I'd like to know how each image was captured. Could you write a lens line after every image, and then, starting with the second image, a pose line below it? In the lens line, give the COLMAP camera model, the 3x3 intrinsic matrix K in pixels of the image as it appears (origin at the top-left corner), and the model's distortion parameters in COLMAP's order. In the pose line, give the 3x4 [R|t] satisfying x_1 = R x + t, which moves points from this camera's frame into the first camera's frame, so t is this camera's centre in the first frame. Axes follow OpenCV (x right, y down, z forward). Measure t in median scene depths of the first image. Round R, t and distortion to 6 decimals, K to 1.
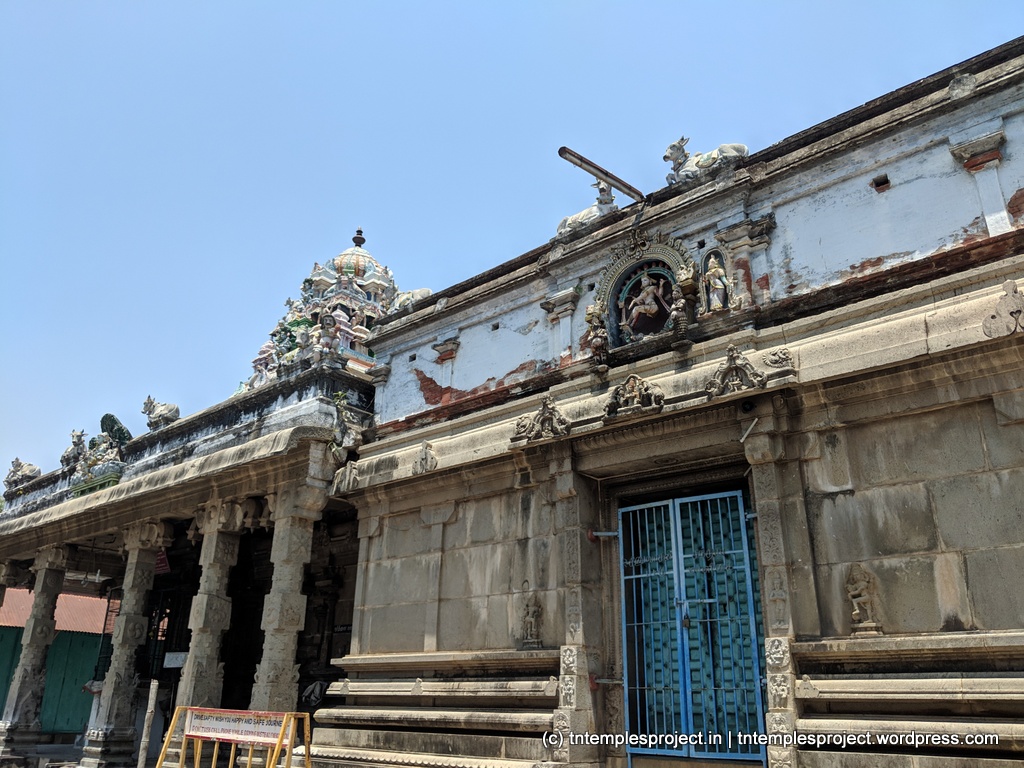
lens RADIAL K [[795.3, 0, 512.0], [0, 795.3, 384.0], [0, 0, 1]] dist [0.089009, -0.165482]
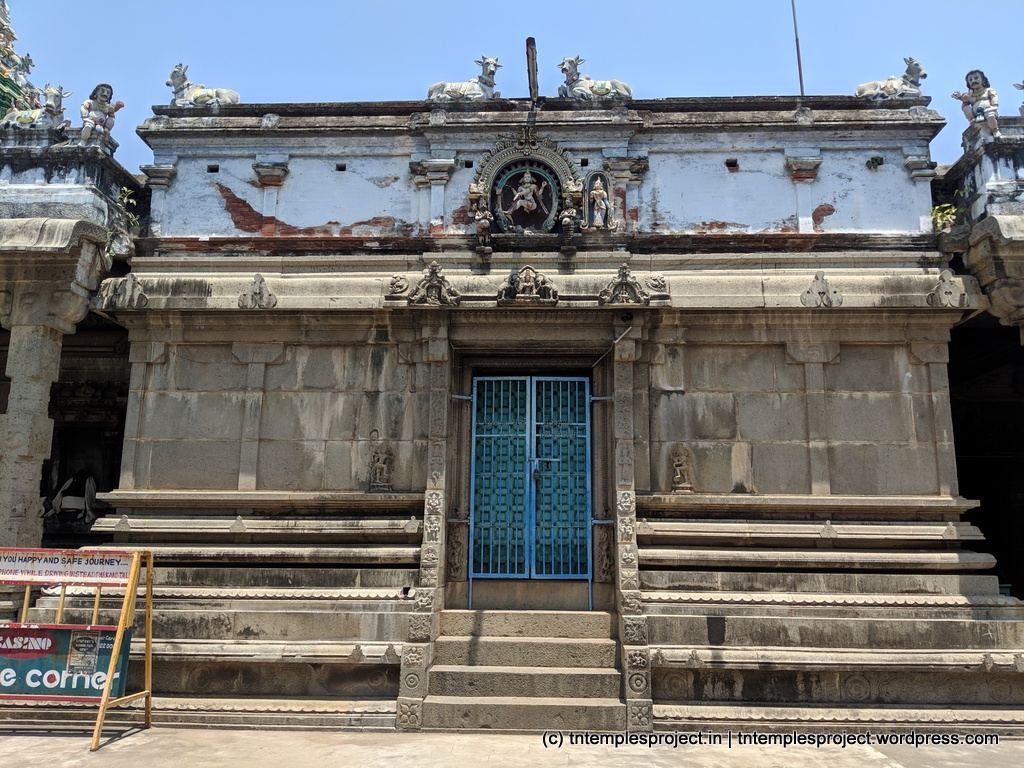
lens RADIAL K [[795.3, 0, 512.0], [0, 795.3, 384.0], [0, 0, 1]] dist [0.089009, -0.165482]
pose [[0.778362, 0.107422, 0.618557, -0.511300], [-0.228941, 0.965974, 0.120332, 0.018398], [-0.584584, -0.235275, 0.776471, 0.089793]]
